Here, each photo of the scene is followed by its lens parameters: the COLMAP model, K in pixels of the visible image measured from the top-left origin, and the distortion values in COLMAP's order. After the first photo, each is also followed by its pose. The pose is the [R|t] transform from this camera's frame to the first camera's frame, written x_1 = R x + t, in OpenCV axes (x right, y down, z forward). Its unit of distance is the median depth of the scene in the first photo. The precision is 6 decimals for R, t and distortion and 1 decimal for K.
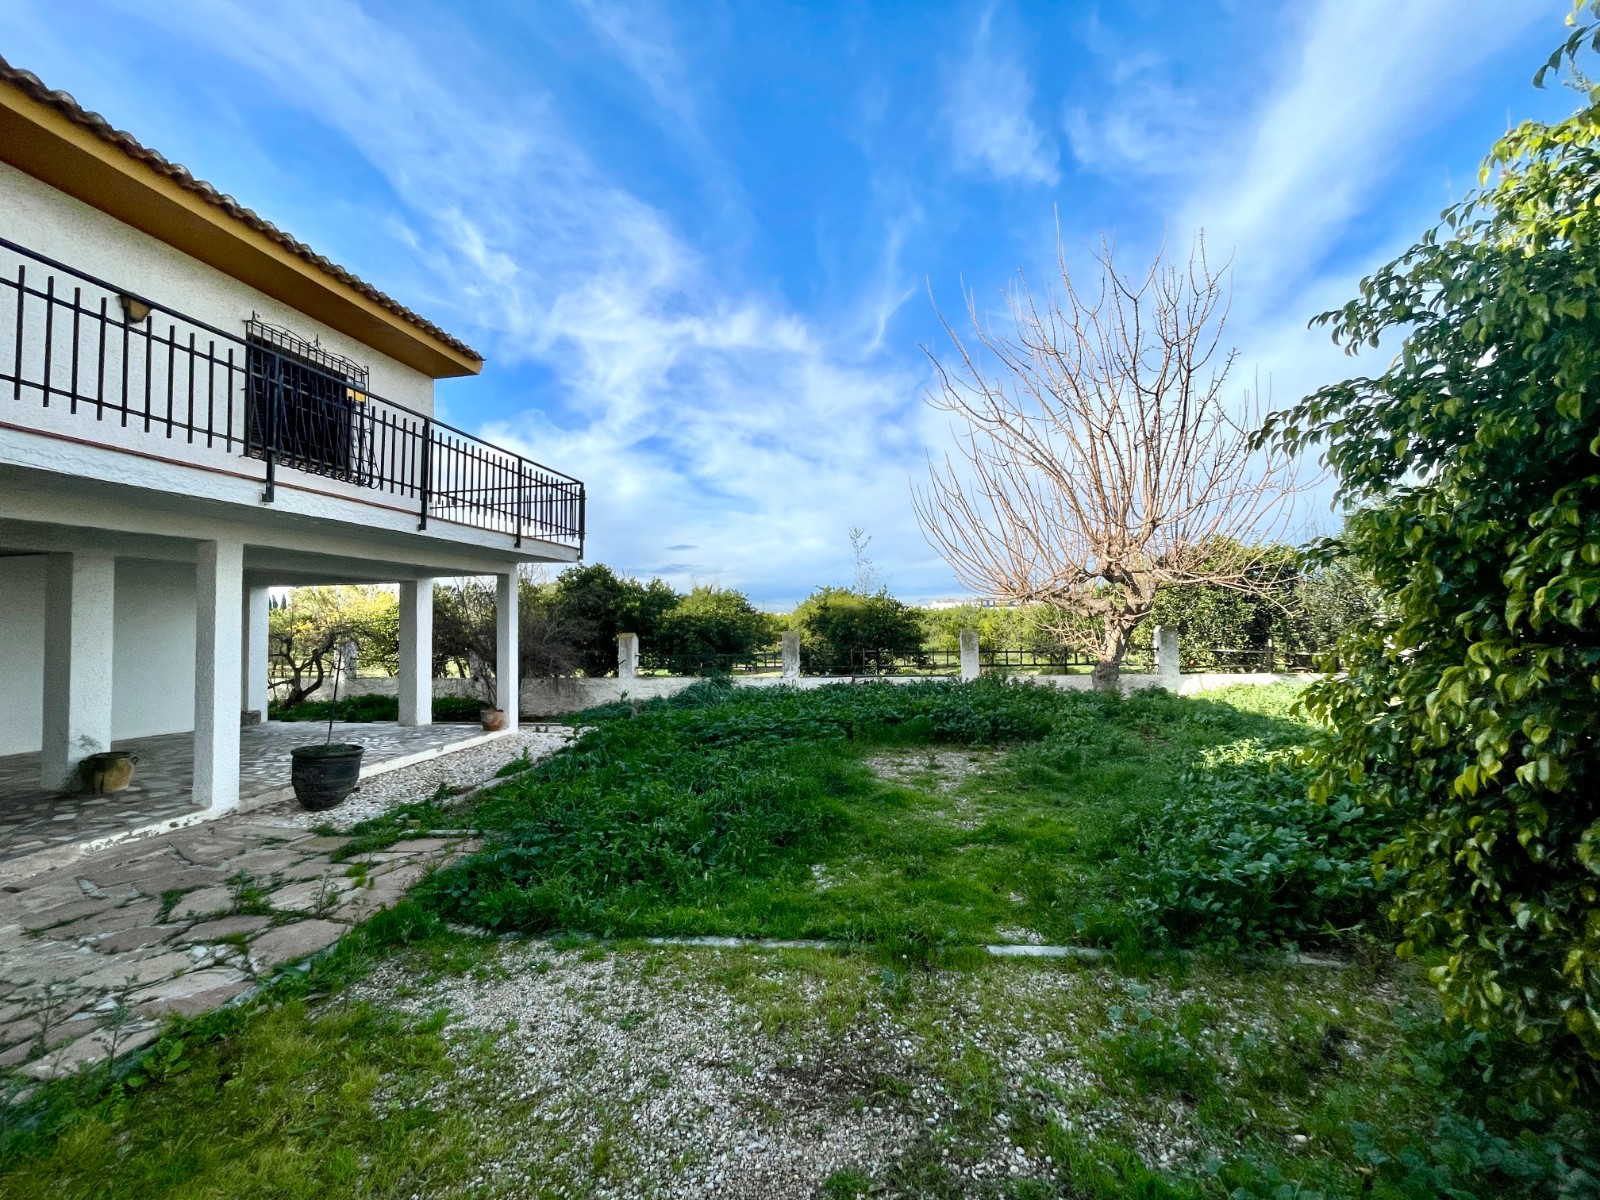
lens RADIAL K [[637.8, 0, 793.3], [0, 637.8, 597.6], [0, 0, 1]] dist [-0.001499, 0.000311]
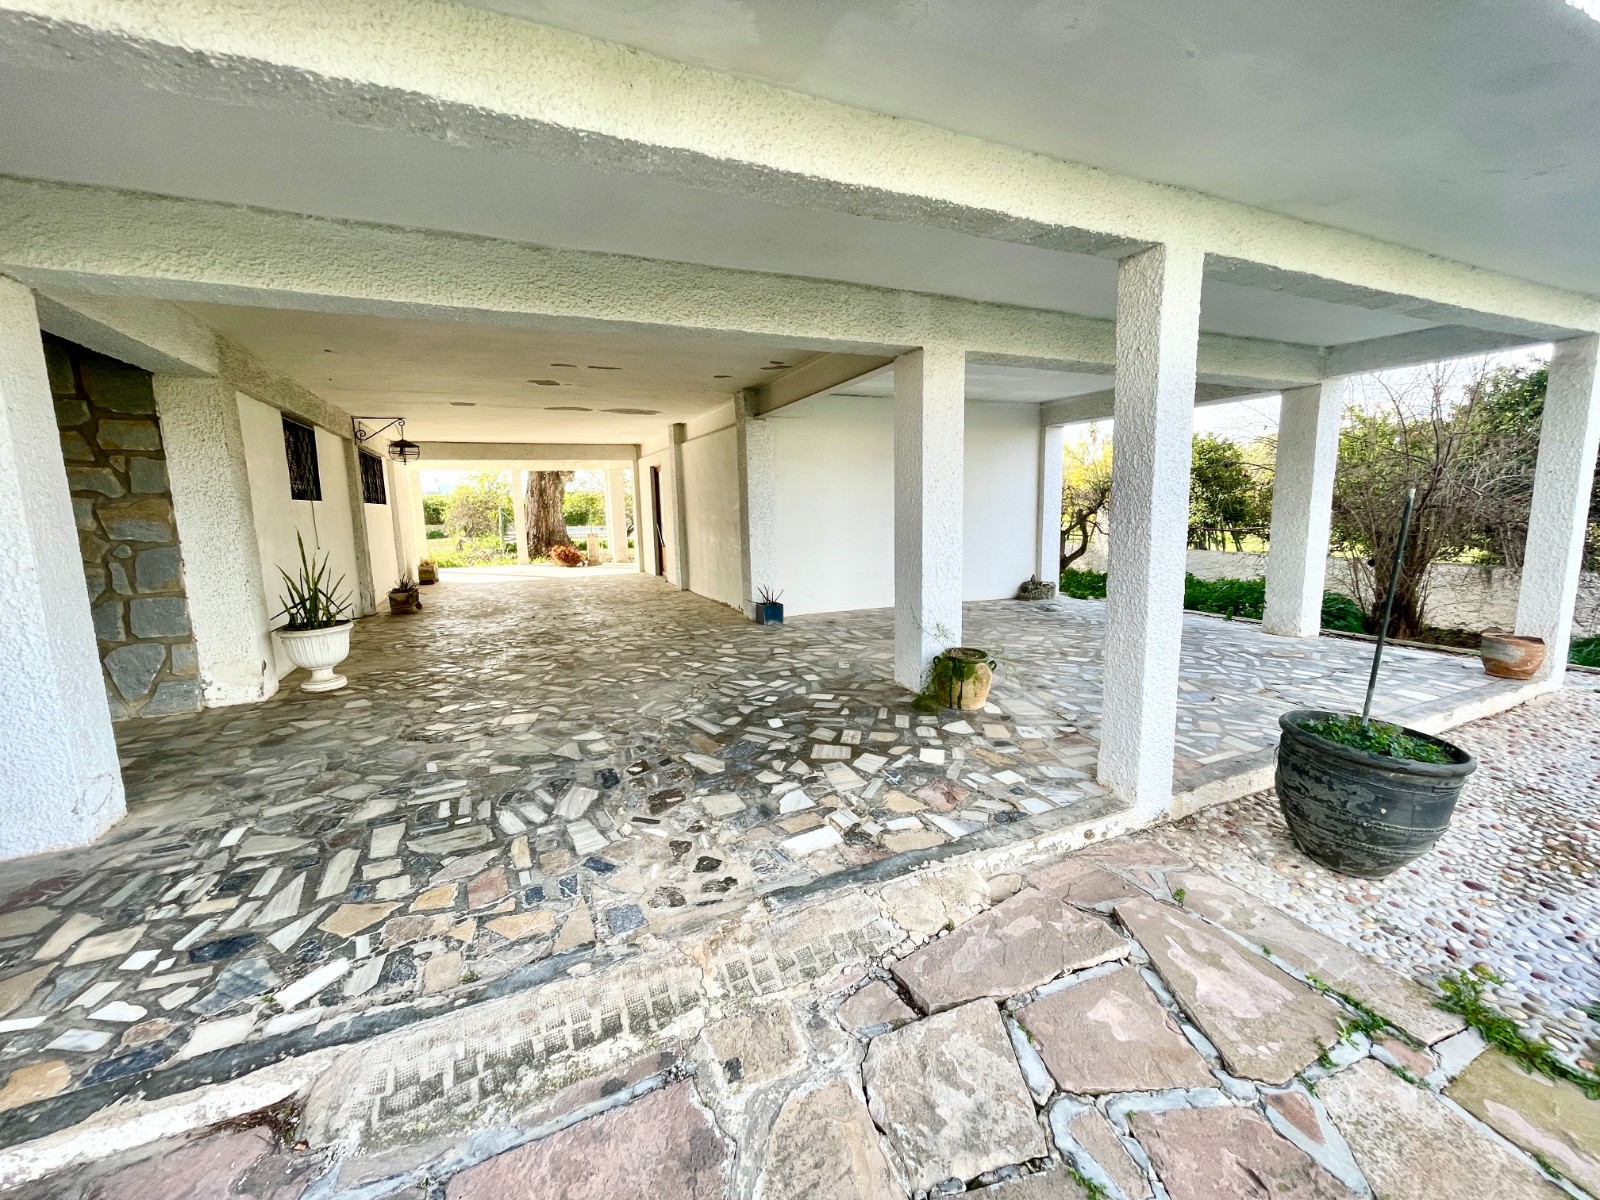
lens RADIAL K [[637.8, 0, 793.3], [0, 637.8, 597.6], [0, 0, 1]] dist [-0.001499, 0.000311]
pose [[0.563151, 0.121917, -0.817311, -0.459225], [0.049509, 0.982302, 0.180641, 0.041833], [0.824870, -0.142193, 0.547148, 0.355457]]
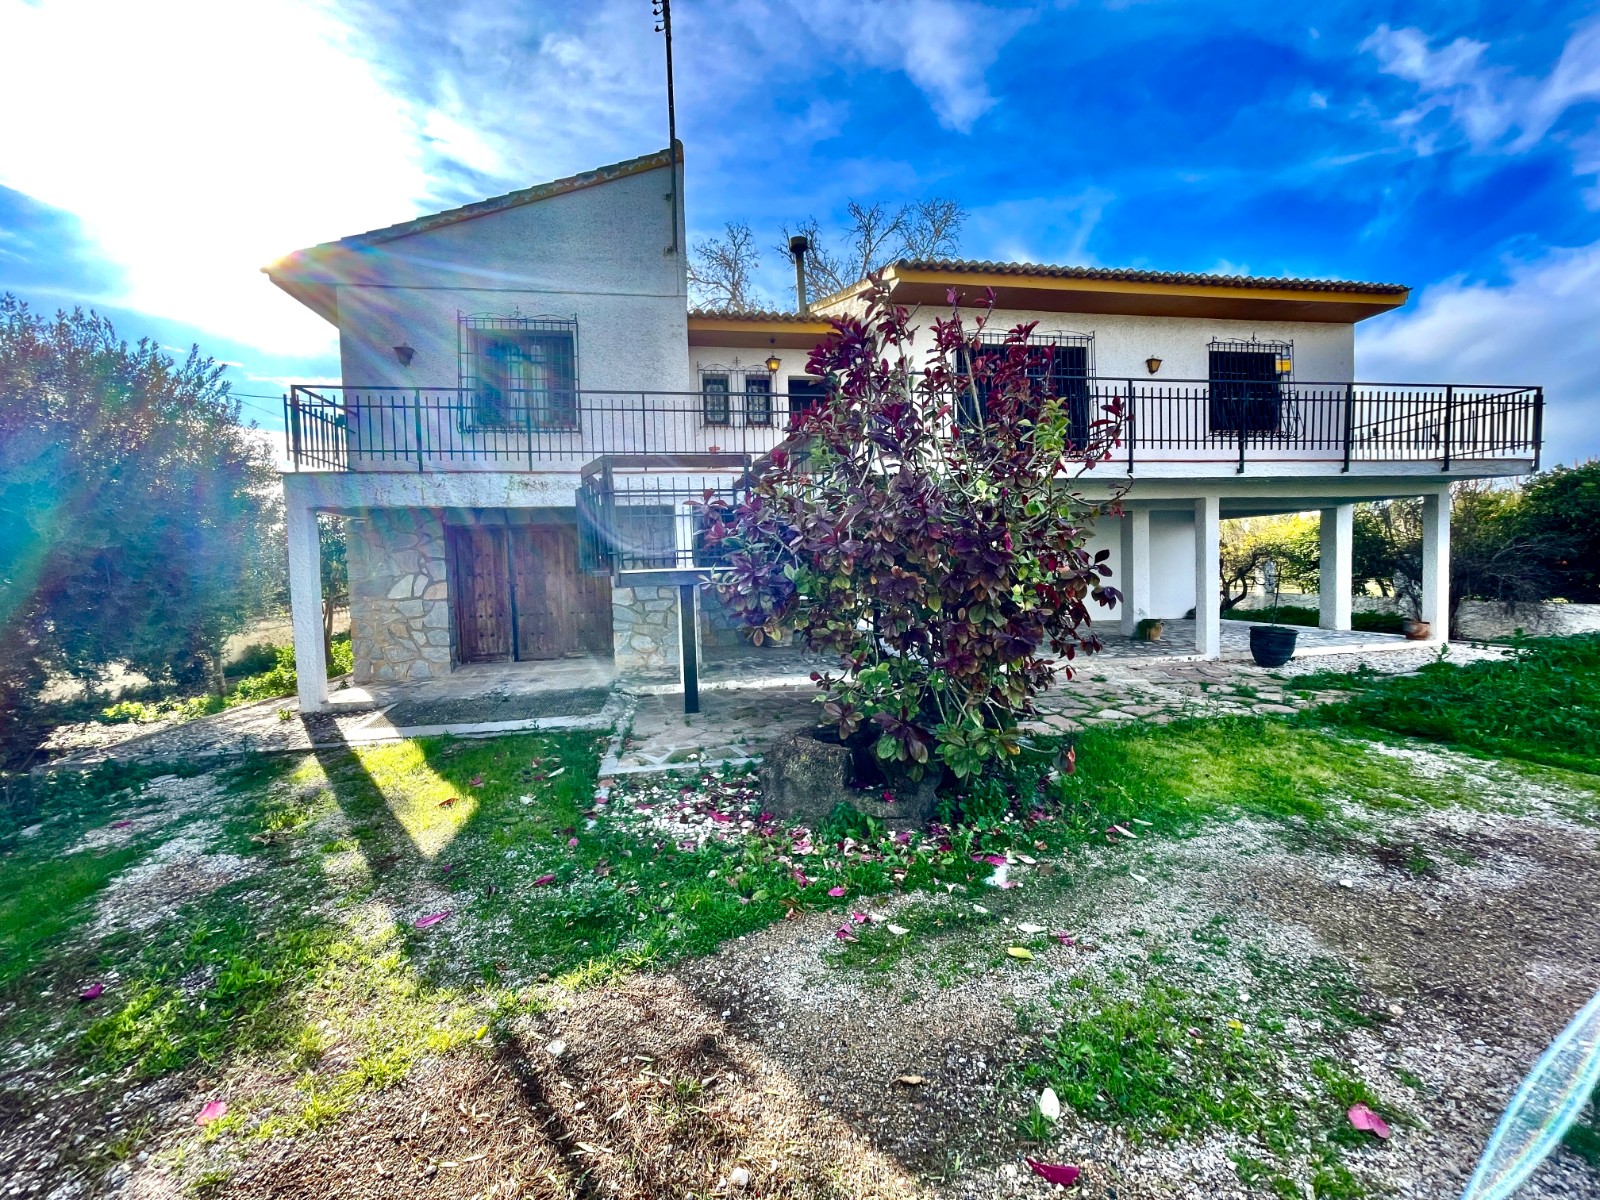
lens RADIAL K [[637.8, 0, 793.3], [0, 637.8, 597.6], [0, 0, 1]] dist [-0.001499, 0.000311]
pose [[0.335101, 0.049818, -0.940864, 0.228713], [0.063356, 0.995149, 0.075257, -0.016337], [0.940050, -0.084828, 0.330319, -0.421810]]
